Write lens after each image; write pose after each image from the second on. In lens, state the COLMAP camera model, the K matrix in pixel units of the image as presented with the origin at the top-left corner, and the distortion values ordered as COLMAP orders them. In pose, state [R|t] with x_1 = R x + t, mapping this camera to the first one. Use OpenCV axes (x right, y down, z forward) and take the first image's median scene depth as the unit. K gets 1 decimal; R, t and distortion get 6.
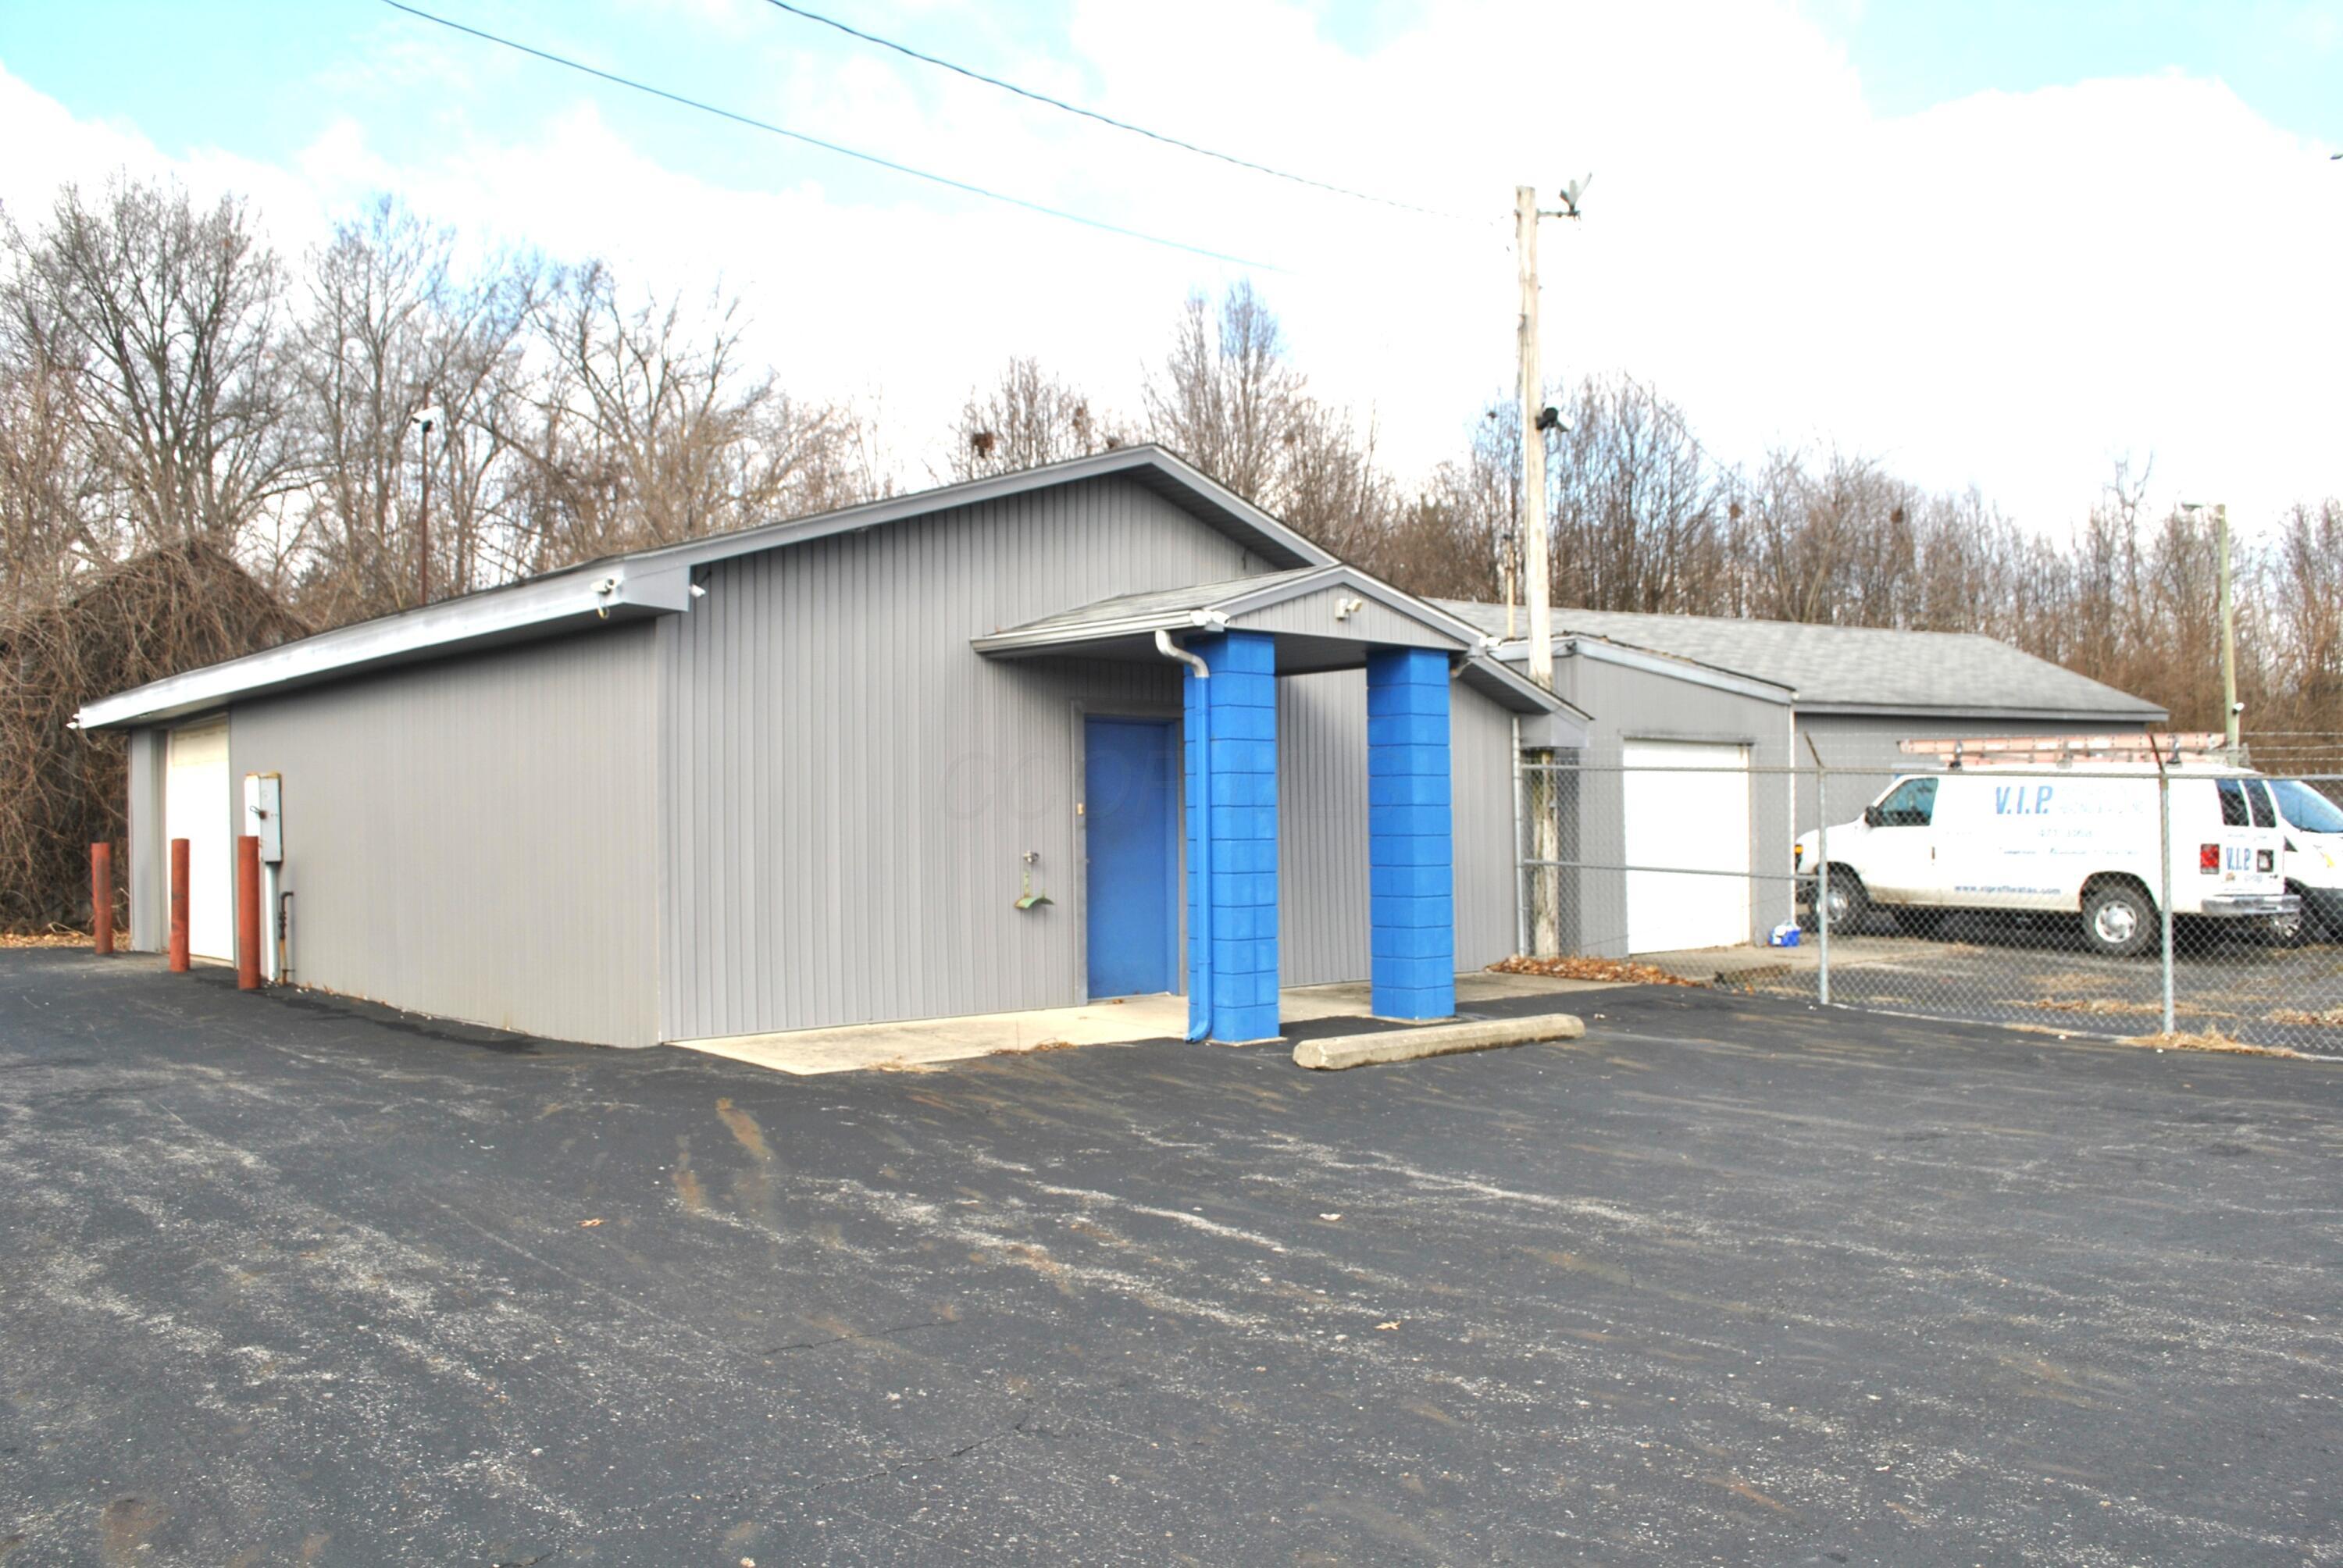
lens RADIAL K [[1845.2, 0, 1191.3], [0, 1845.2, 773.2], [0, 0, 1]] dist [-0.076260, 0.005201]
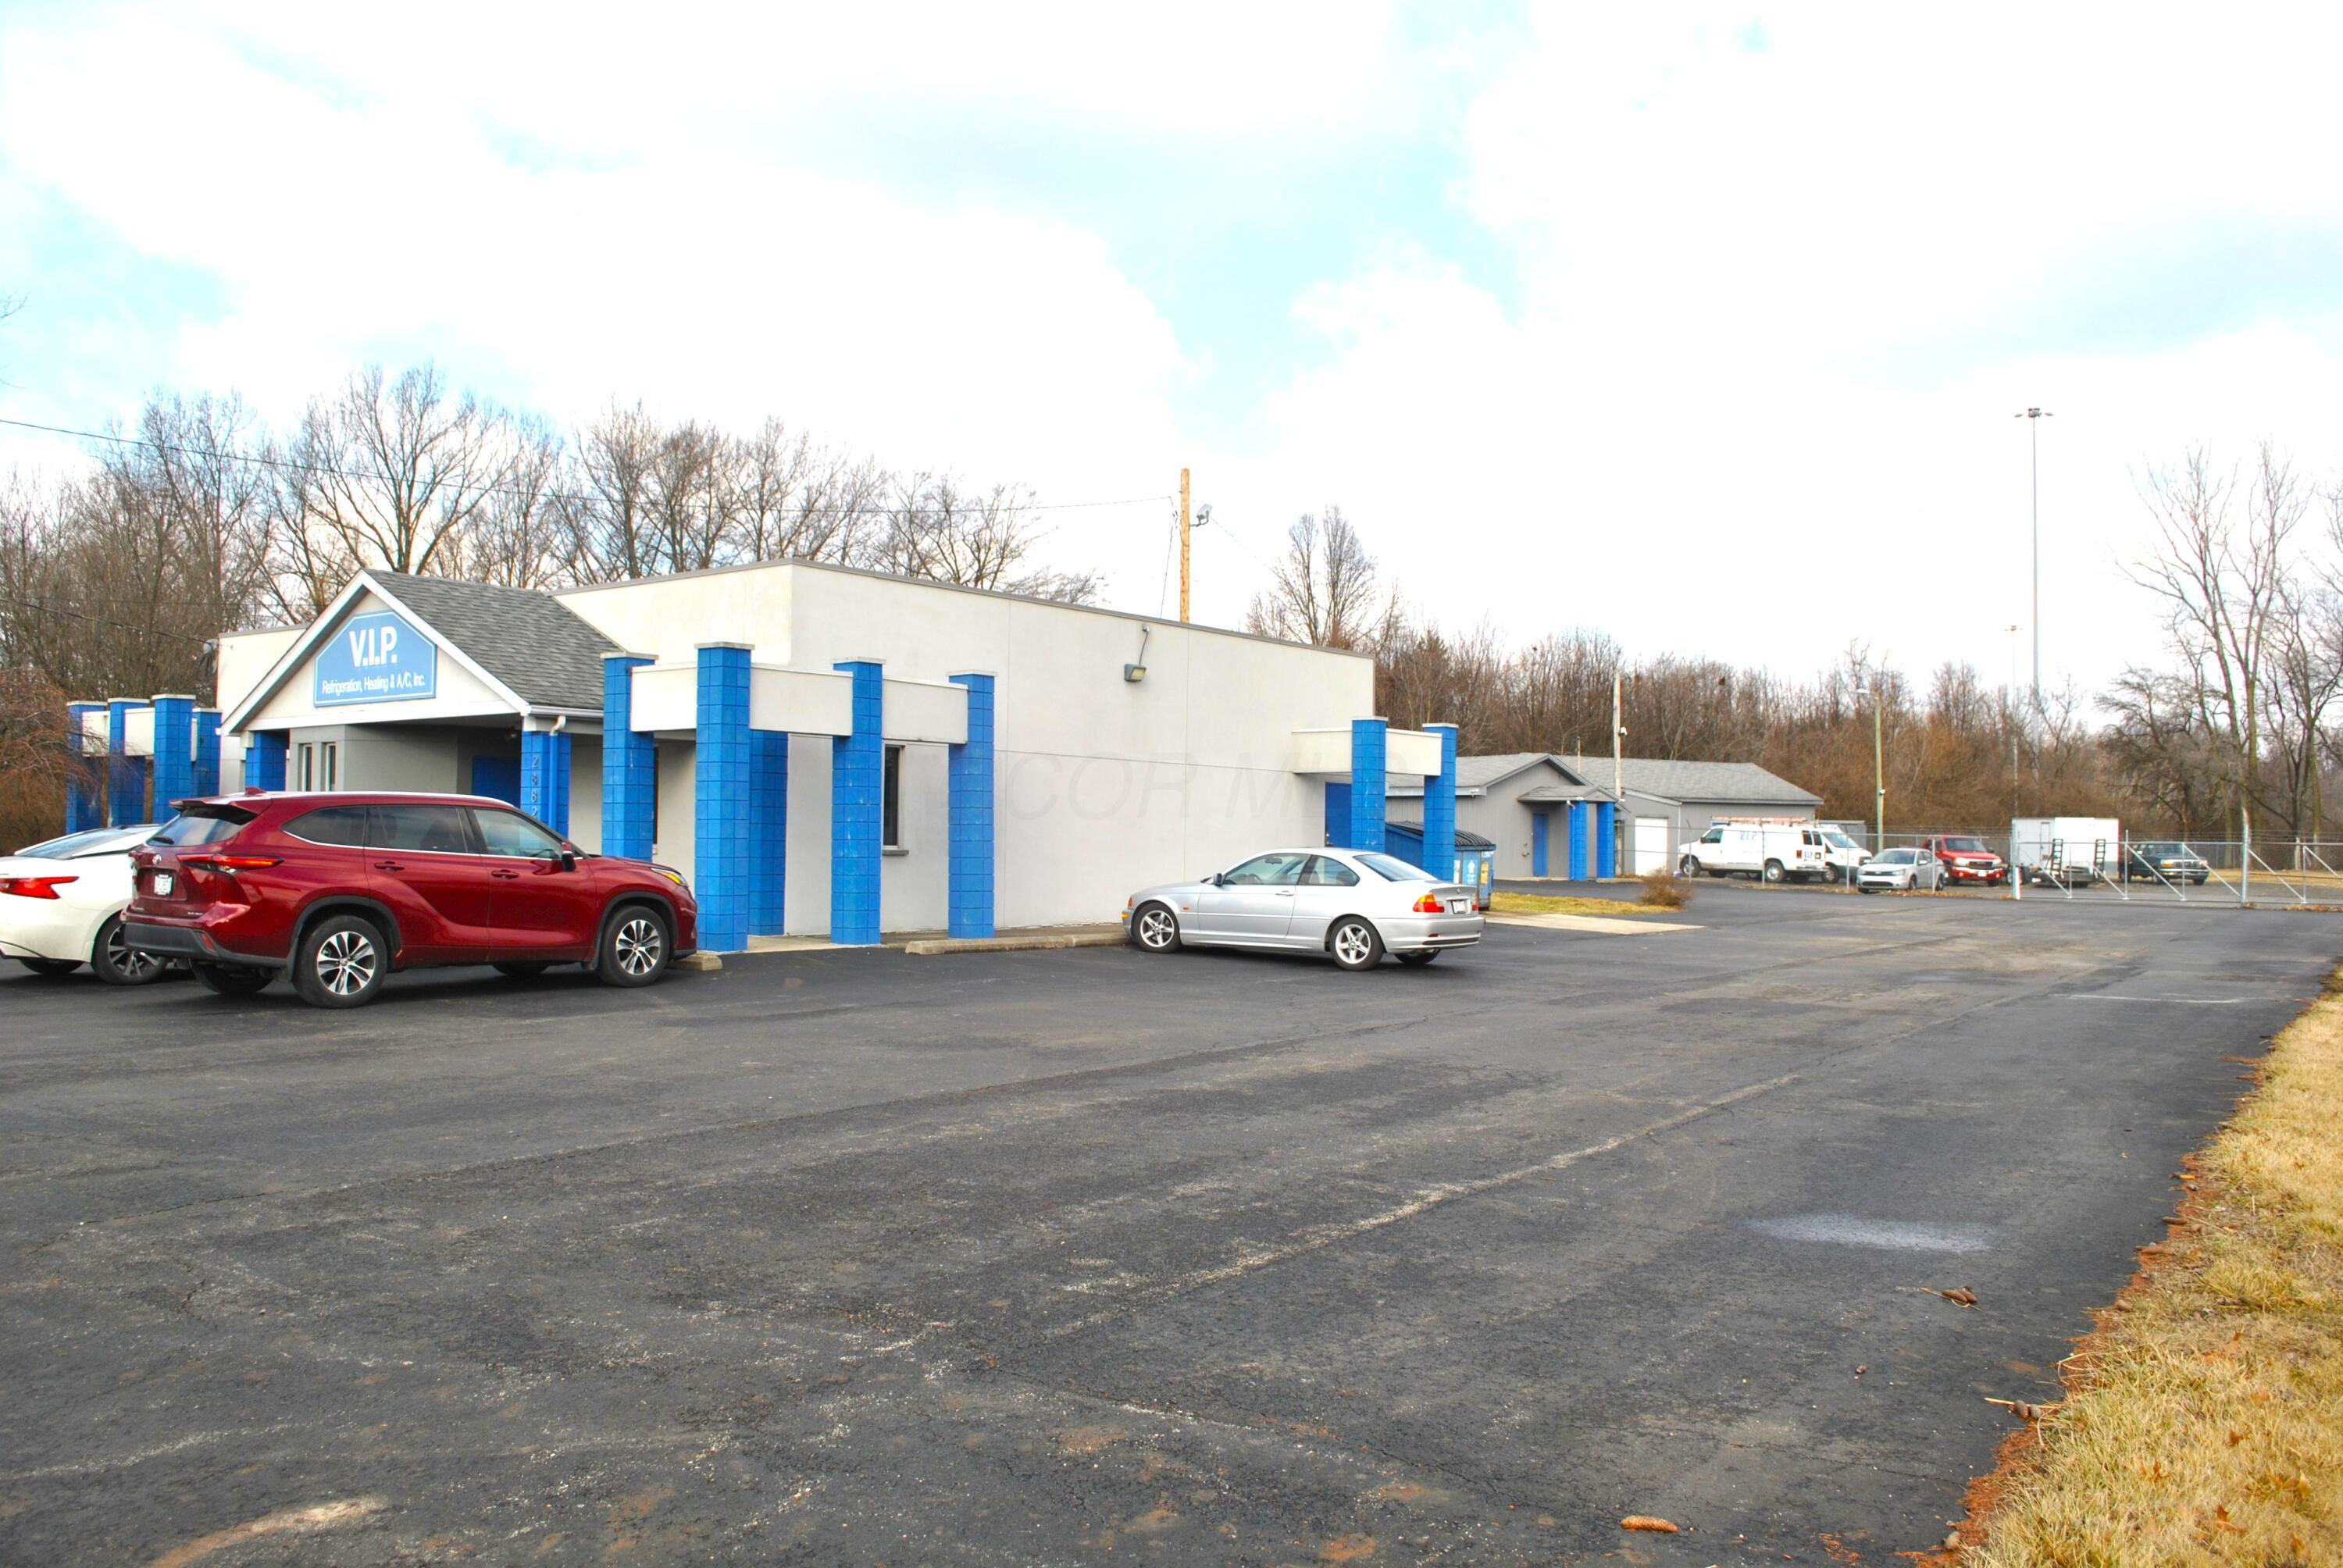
lens RADIAL K [[1845.2, 0, 1191.3], [0, 1845.2, 773.2], [0, 0, 1]] dist [-0.076260, 0.005201]
pose [[0.996570, 0.021846, 0.079819, -0.837492], [-0.021054, 0.999721, -0.010748, -0.043222], [-0.080032, 0.009031, 0.996751, -2.293261]]
